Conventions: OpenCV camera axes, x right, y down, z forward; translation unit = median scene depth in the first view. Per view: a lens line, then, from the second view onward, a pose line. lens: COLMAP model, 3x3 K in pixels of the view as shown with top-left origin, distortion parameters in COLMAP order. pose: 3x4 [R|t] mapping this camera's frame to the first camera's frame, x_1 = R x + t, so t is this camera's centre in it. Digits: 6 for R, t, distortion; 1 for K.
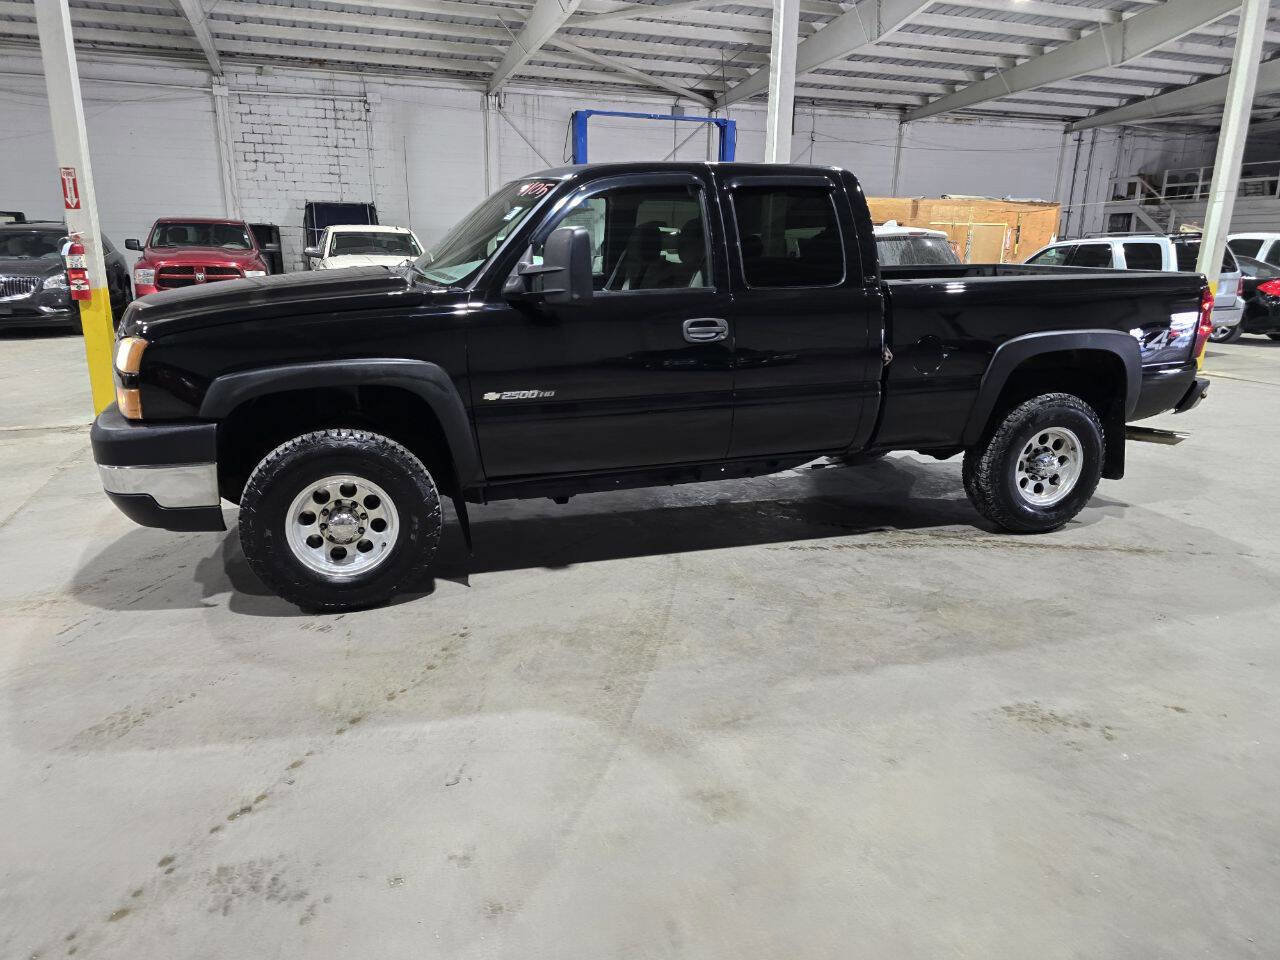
lens RADIAL K [[864.7, 0, 635.5], [0, 864.7, 465.7], [0, 0, 1]] dist [0.043058, -0.034817]
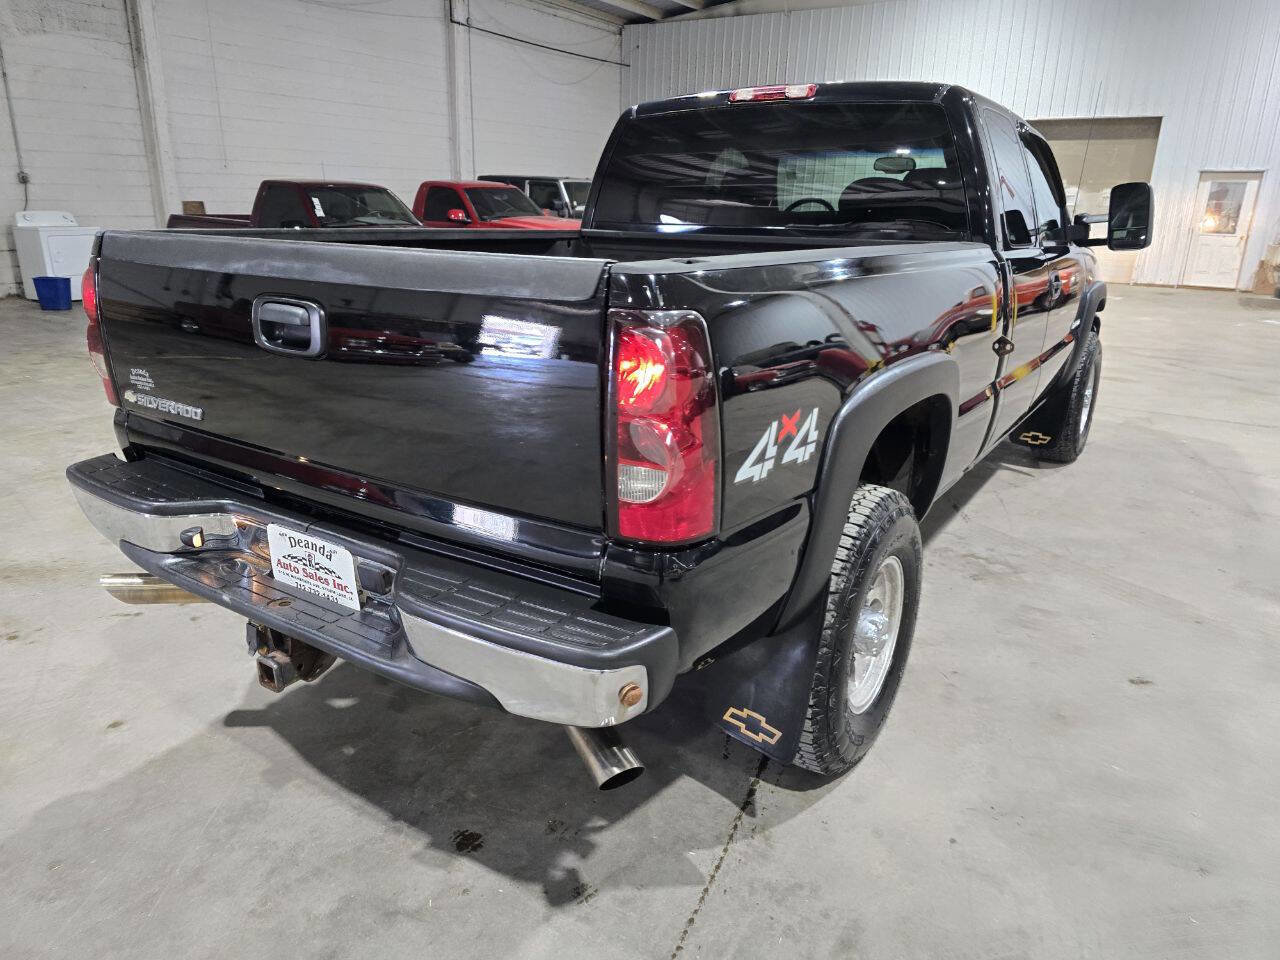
lens RADIAL K [[864.7, 0, 637.5], [0, 864.7, 464.7], [0, 0, 1]] dist [0.043058, -0.034817]
pose [[-0.787287, 0.155384, -0.596687, 0.750666], [-0.180837, 0.866981, 0.464373, -0.394594], [0.589472, 0.473498, -0.654463, 1.597344]]
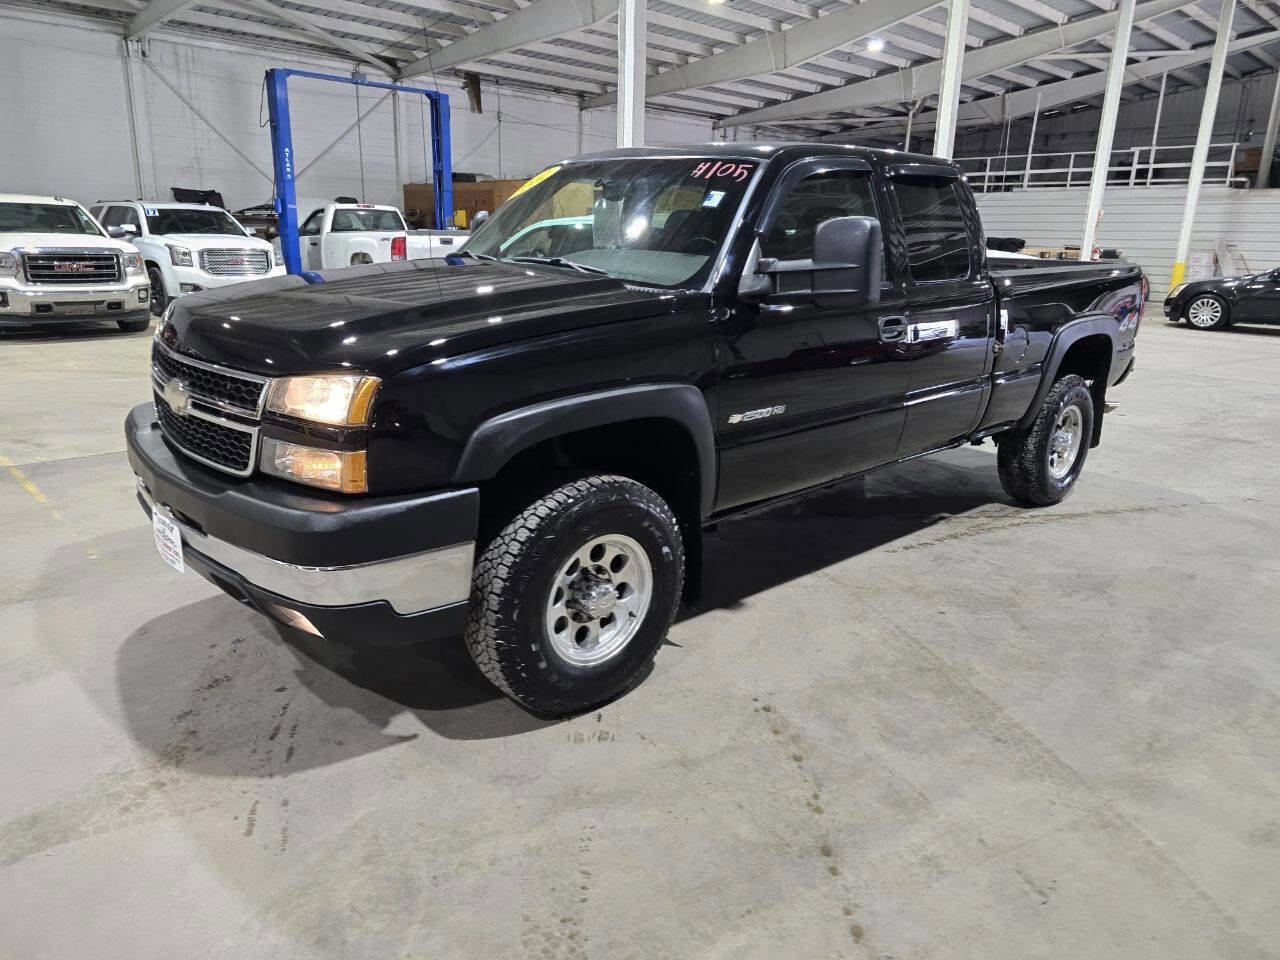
lens RADIAL K [[864.7, 0, 630.1], [0, 864.7, 465.9], [0, 0, 1]] dist [0.043058, -0.034817]
pose [[0.913675, -0.095176, 0.395144, -0.466563], [0.086882, 0.995460, 0.038875, -0.060065], [-0.397050, -0.001189, 0.917796, 0.215427]]
